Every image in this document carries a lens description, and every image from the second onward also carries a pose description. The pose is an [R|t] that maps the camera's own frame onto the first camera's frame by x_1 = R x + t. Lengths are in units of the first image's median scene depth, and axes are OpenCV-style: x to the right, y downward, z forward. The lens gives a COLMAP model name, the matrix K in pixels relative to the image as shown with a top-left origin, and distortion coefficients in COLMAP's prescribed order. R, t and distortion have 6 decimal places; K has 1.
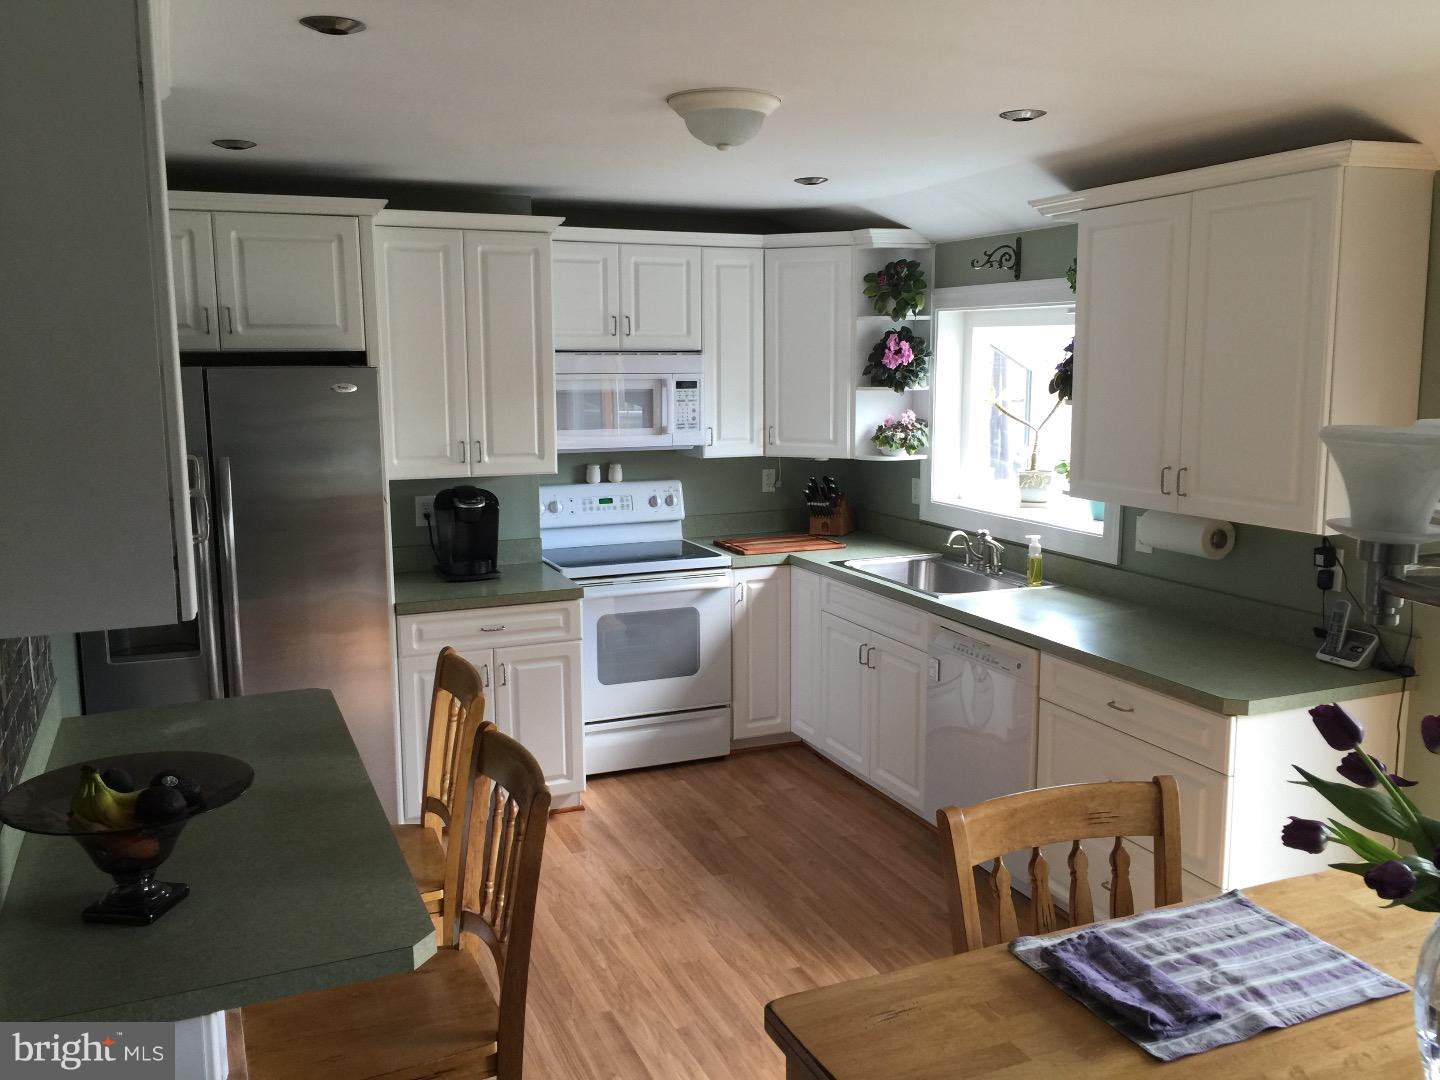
lens RADIAL K [[1233.8, 0, 725.2], [0, 1233.8, 532.7], [0, 0, 1]] dist [0.052898, -0.029150]
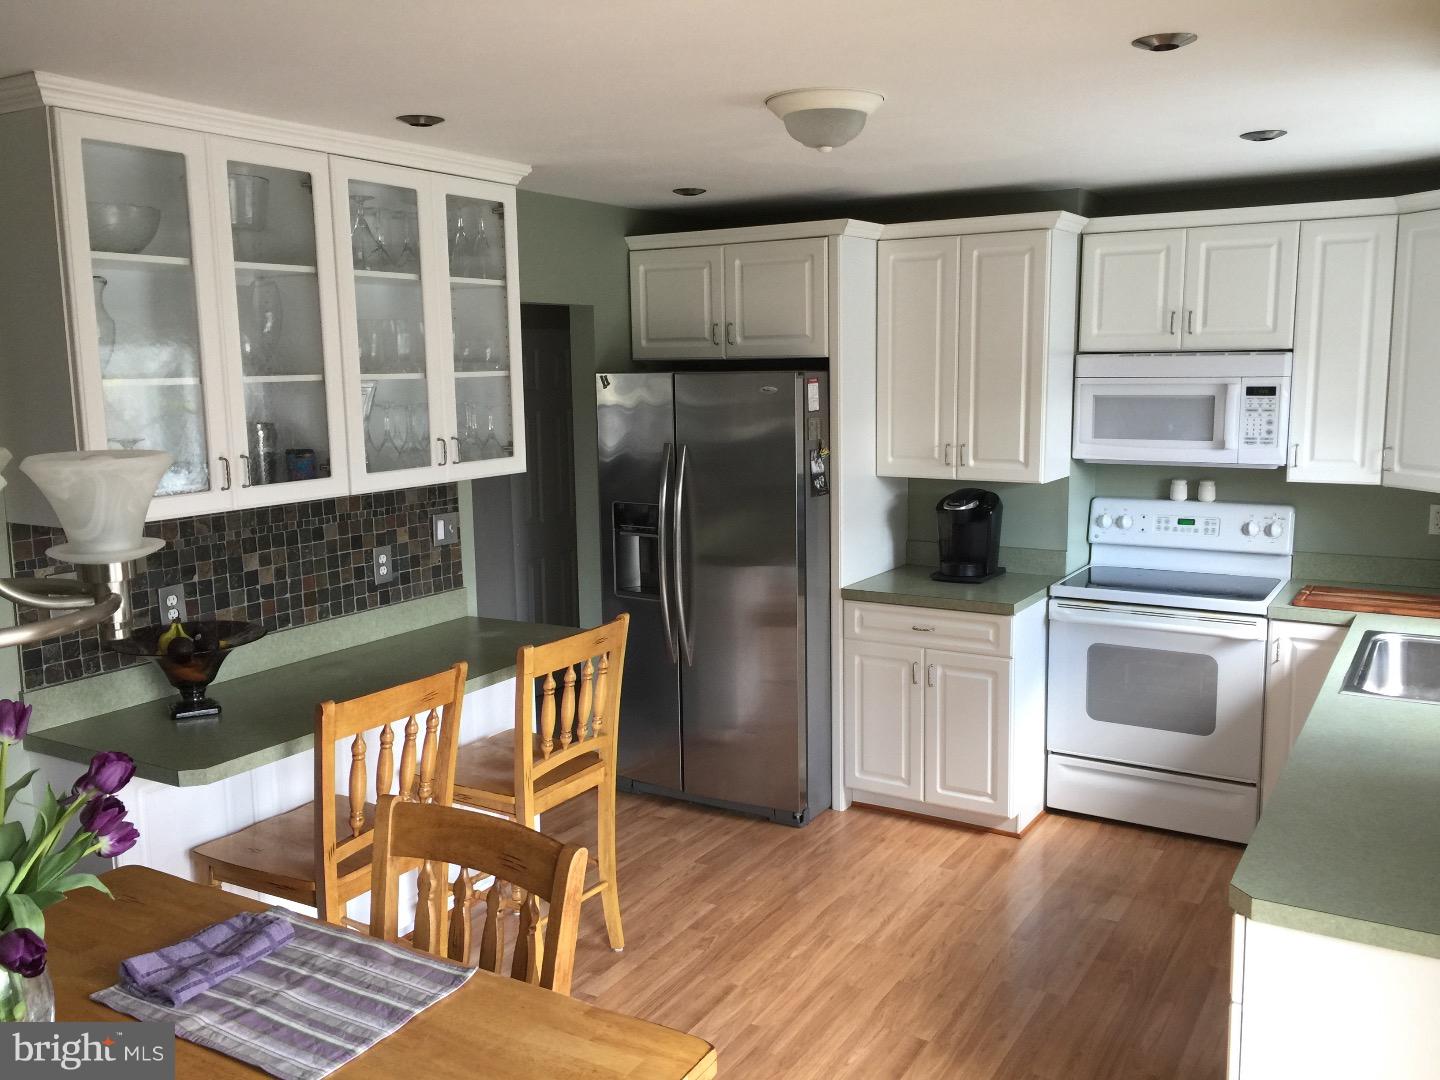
lens RADIAL K [[1233.8, 0, 723.0], [0, 1233.8, 540.5], [0, 0, 1]] dist [0.052898, -0.029150]
pose [[0.574144, 0.116195, -0.810468, 0.460898], [-0.107755, 0.991992, 0.065885, -0.037658], [0.811633, 0.049504, 0.582067, 0.232631]]
